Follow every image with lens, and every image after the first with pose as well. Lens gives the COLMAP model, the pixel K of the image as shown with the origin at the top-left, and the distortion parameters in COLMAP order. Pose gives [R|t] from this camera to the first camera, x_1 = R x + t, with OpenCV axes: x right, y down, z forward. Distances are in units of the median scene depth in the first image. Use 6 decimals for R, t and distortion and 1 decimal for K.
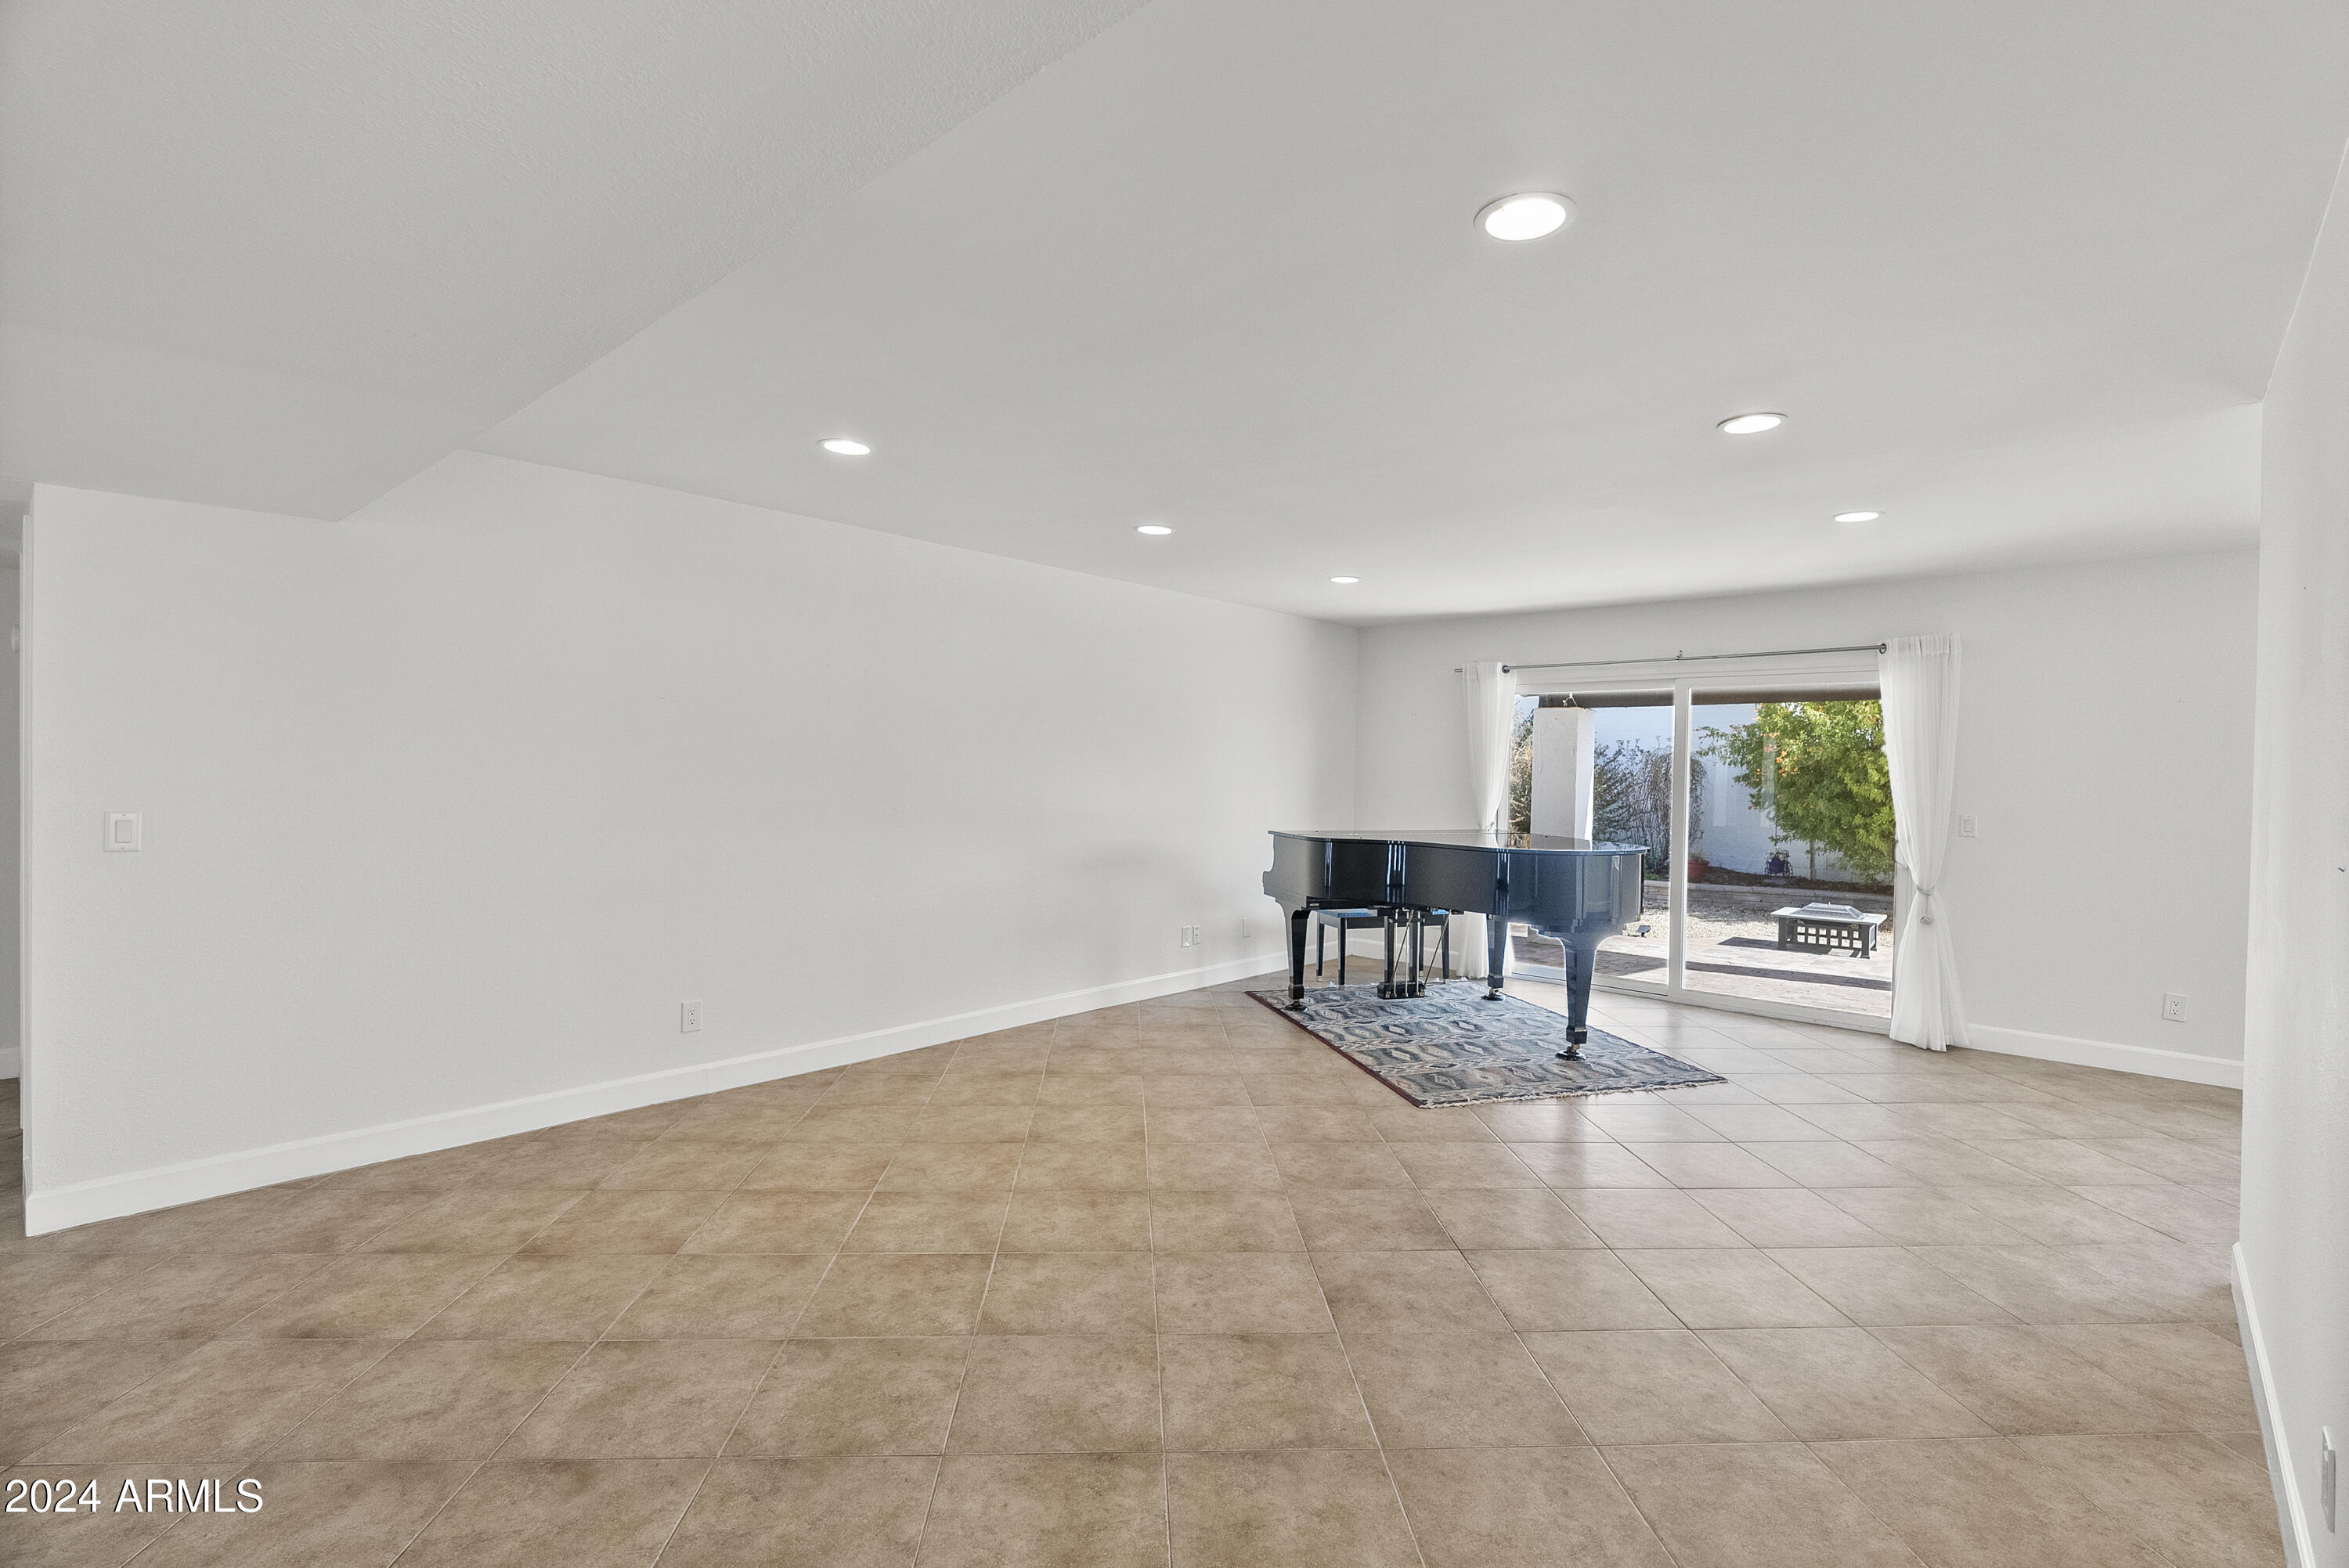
lens RADIAL K [[1070.5, 0, 1186.9], [0, 1070.5, 788.5], [0, 0, 1]] dist [-0.003774, 0.001140]
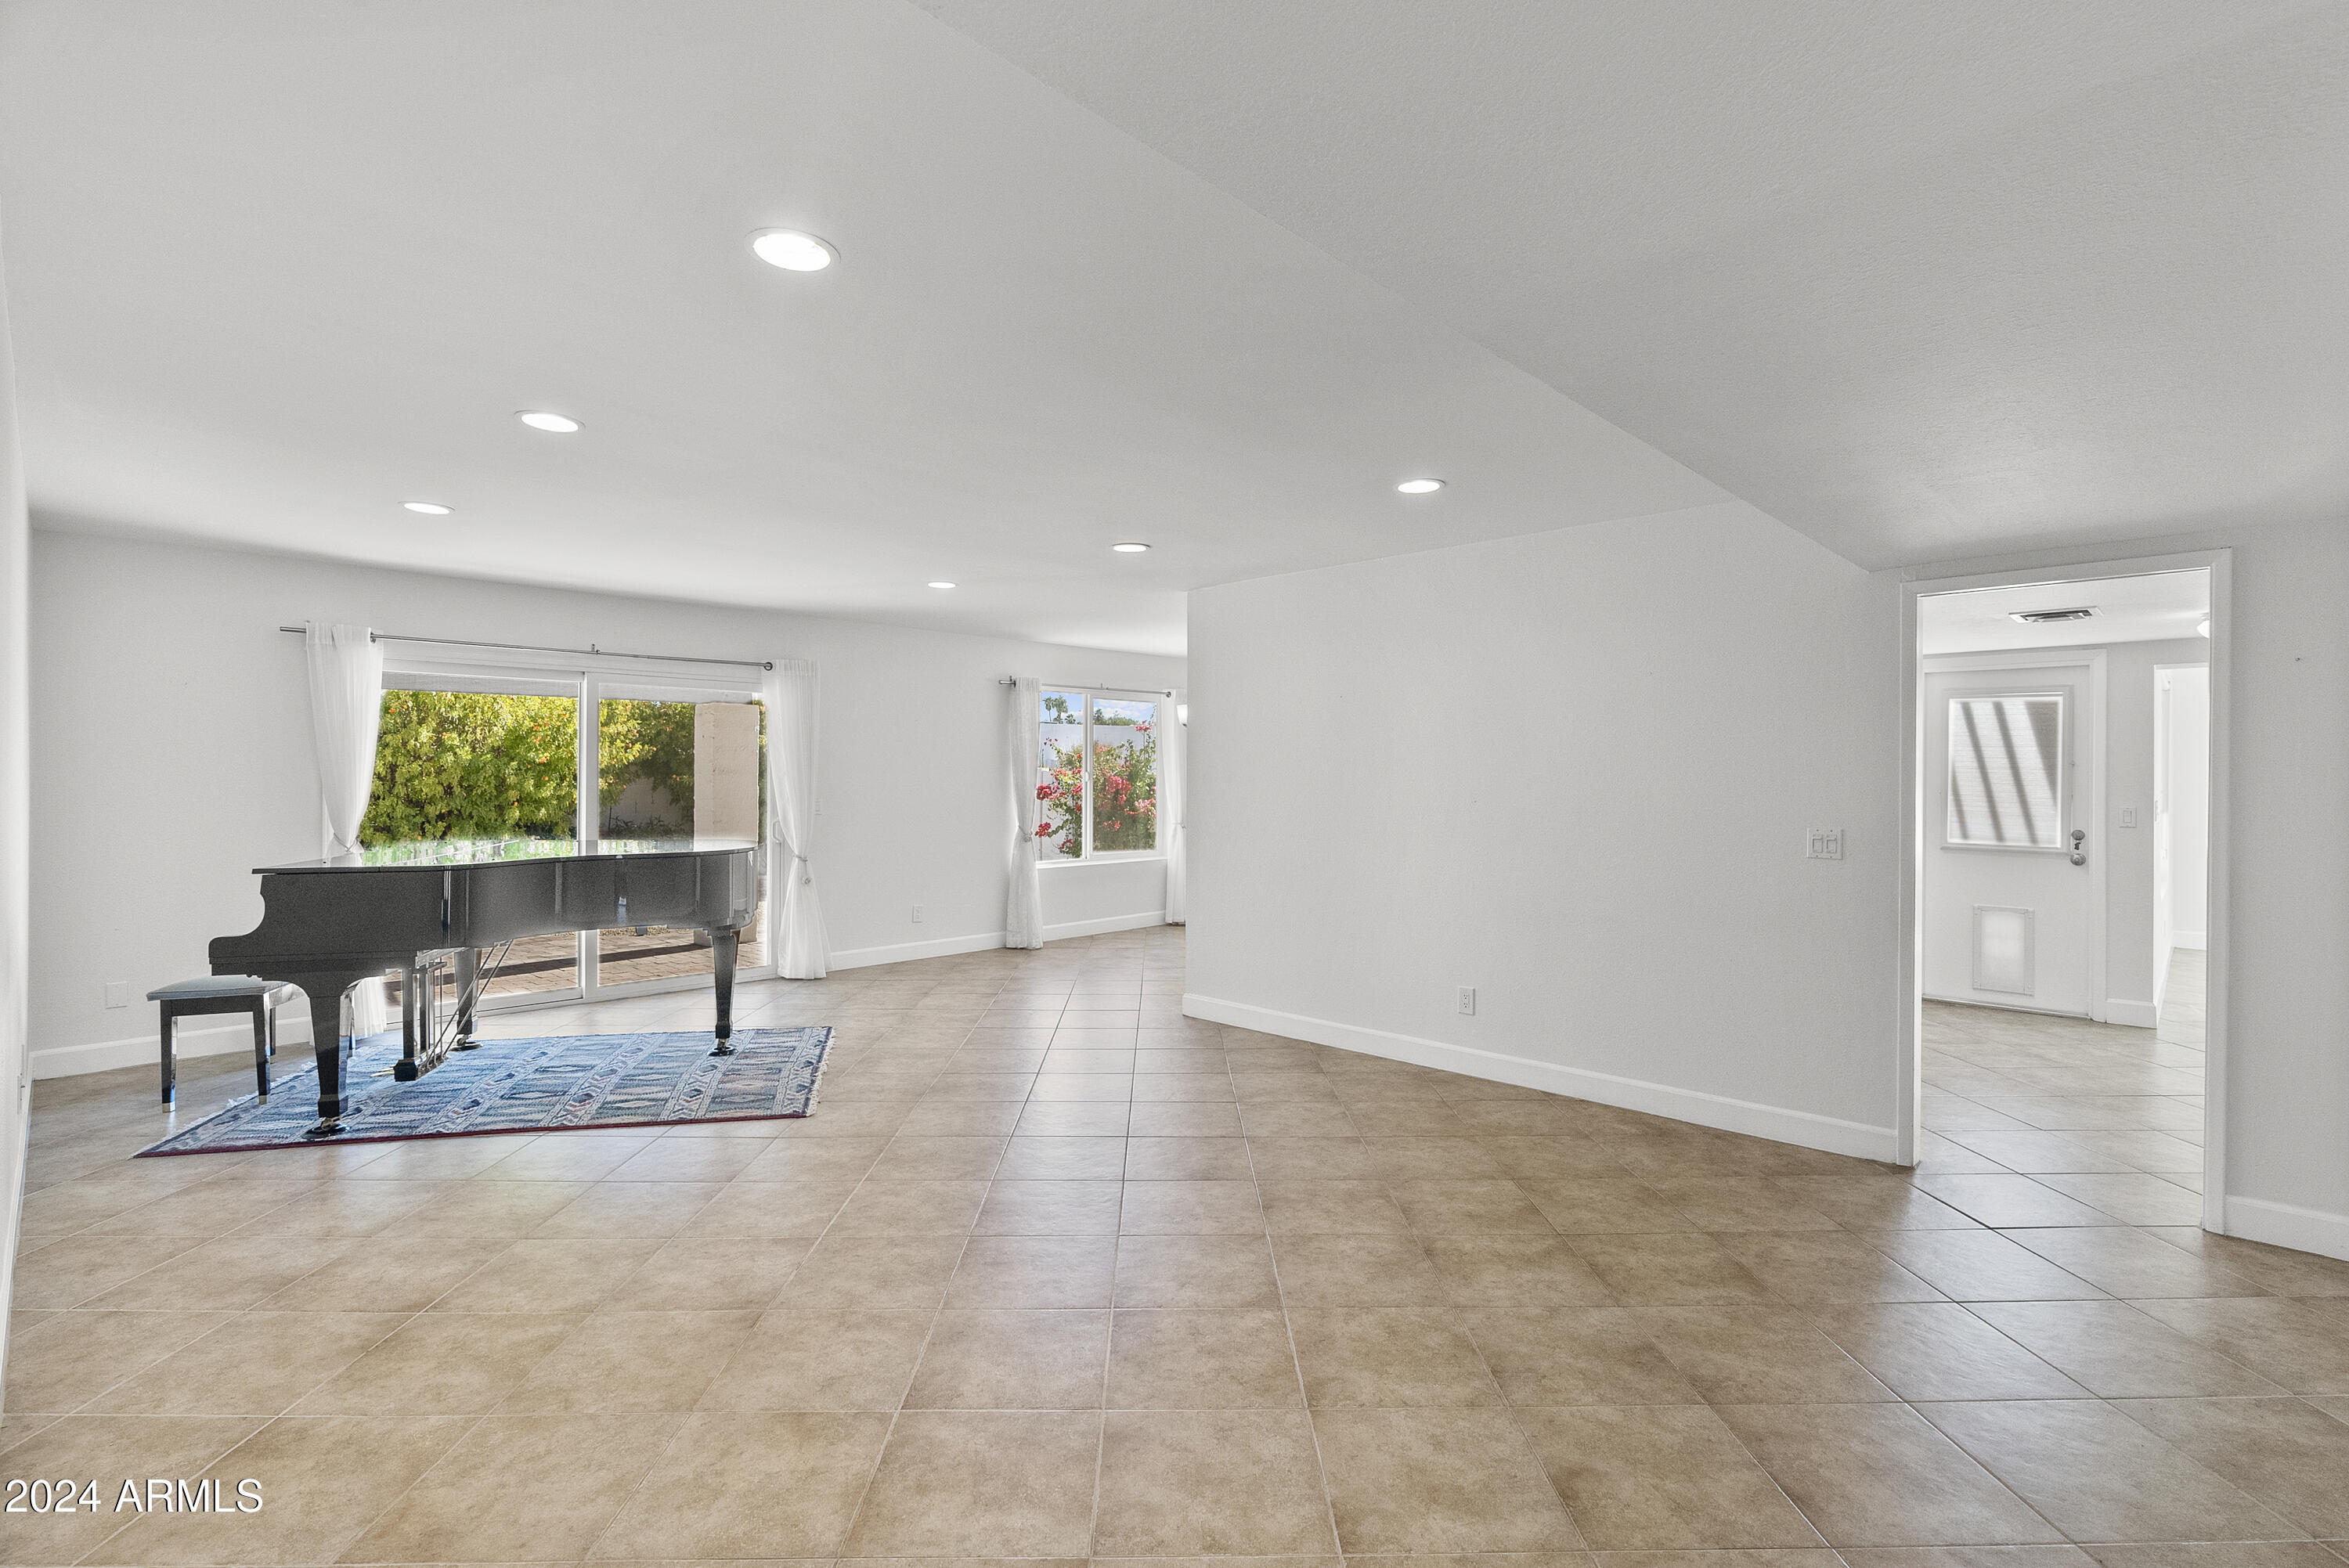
lens RADIAL K [[1070.5, 0, 1179.9], [0, 1070.5, 774.1], [0, 0, 1]] dist [-0.003774, 0.001140]
pose [[0.034780, -0.015107, 0.999281, -0.694923], [0.012791, 0.999811, 0.014669, -0.023712], [-0.999313, 0.012272, 0.034967, 0.579005]]
